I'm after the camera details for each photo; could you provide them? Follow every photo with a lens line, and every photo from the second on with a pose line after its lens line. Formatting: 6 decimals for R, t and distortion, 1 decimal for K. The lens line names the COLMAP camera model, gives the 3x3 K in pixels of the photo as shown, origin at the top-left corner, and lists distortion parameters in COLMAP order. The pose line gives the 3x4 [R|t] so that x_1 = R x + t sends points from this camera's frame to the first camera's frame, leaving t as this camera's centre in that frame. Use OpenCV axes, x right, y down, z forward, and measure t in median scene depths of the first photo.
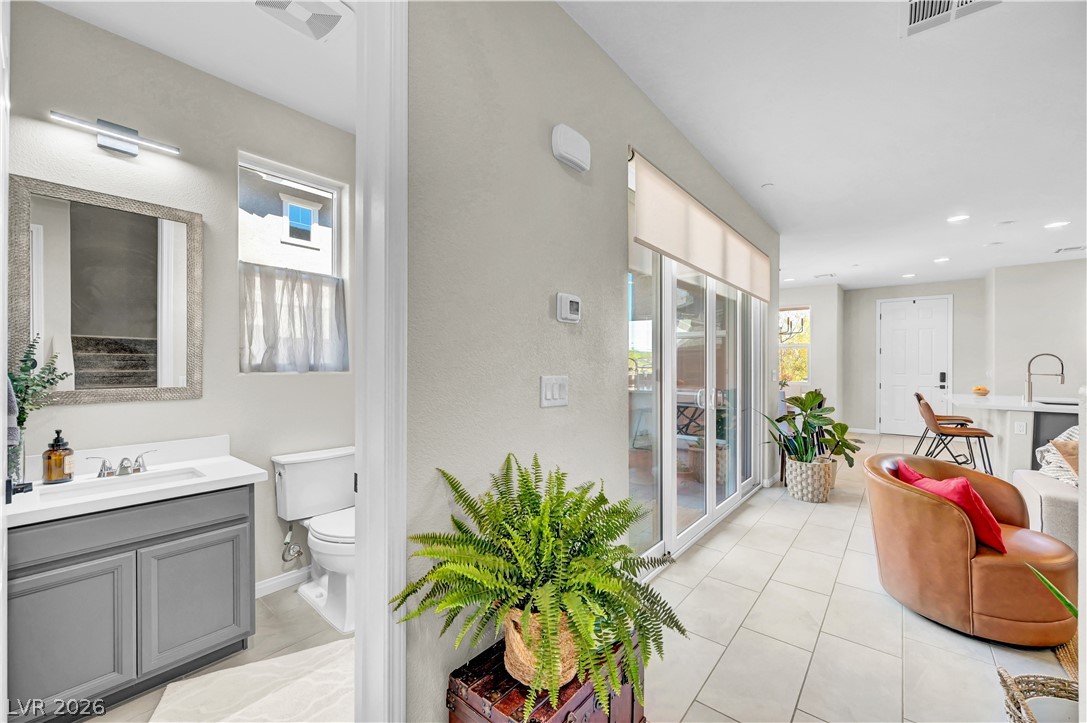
lens RADIAL K [[431.1, 0, 543.5], [0, 431.1, 361.5], [0, 0, 1]] dist [-0.000982, 0.000011]
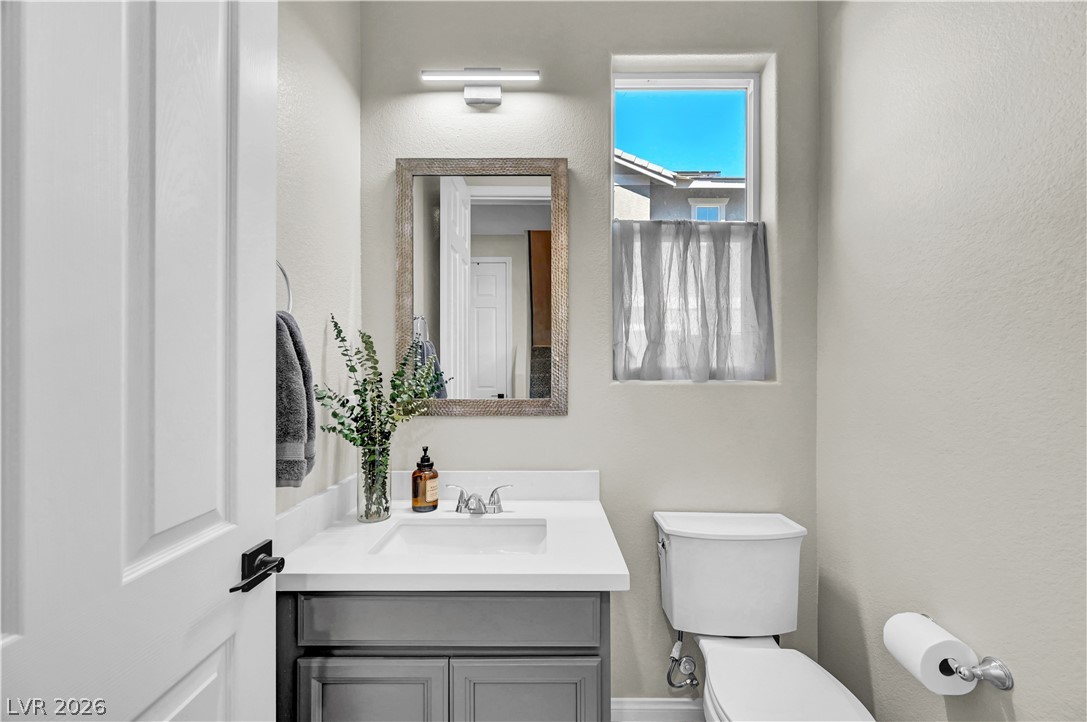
lens RADIAL K [[444.9, 0, 545.3], [0, 444.9, 366.0], [0, 0, 1]] dist [-0.001386, -0.000046]
pose [[0.640999, 0.002325, -0.767539, -0.226778], [0.004214, 0.999970, 0.006548, -0.002192], [0.767531, -0.007431, 0.640969, 0.453244]]
